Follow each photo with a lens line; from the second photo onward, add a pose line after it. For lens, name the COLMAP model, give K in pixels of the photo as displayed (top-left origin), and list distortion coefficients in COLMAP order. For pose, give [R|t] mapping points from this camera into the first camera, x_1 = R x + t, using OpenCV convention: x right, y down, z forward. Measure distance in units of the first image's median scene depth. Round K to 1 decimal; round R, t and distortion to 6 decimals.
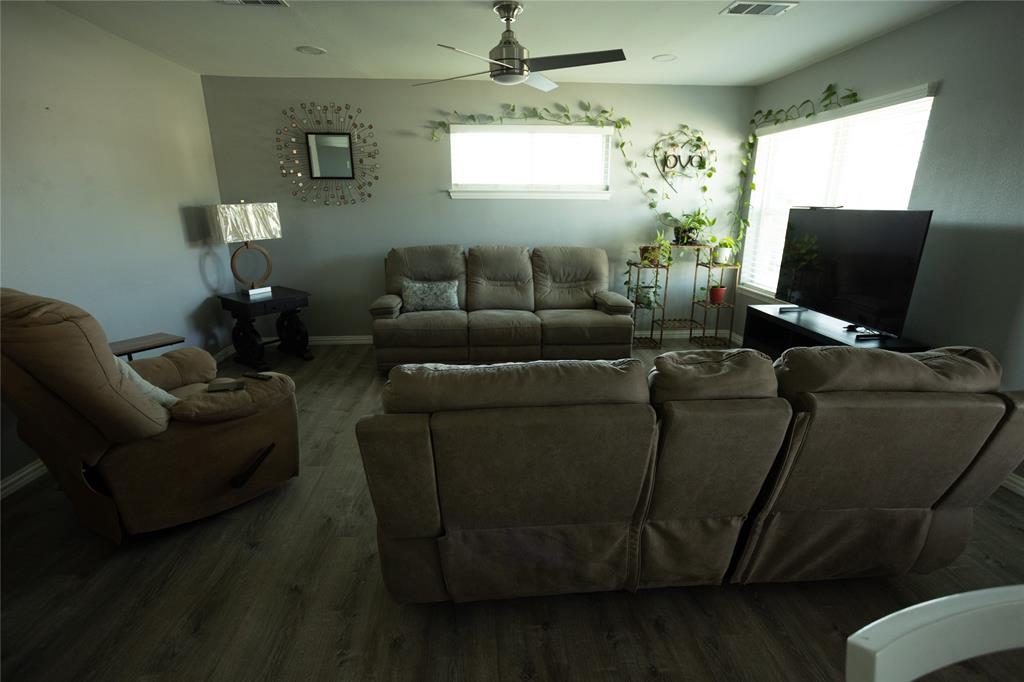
lens RADIAL K [[489.0, 0, 515.4], [0, 489.0, 348.1], [0, 0, 1]] dist [-0.050436, 0.029060]
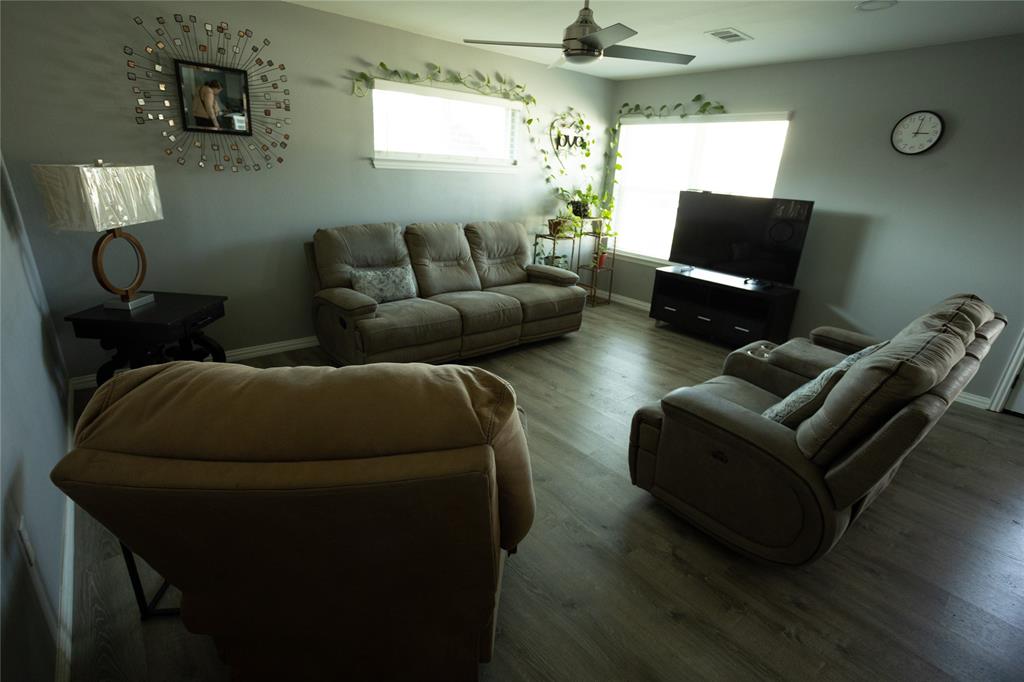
lens RADIAL K [[487.6, 0, 512.0], [0, 487.6, 341.0], [0, 0, 1]] dist [-0.048831, 0.029983]
pose [[0.808635, -0.159407, 0.566303, -0.474460], [0.118775, 0.987005, 0.108228, -0.073009], [-0.576196, -0.020255, 0.817060, 0.169122]]
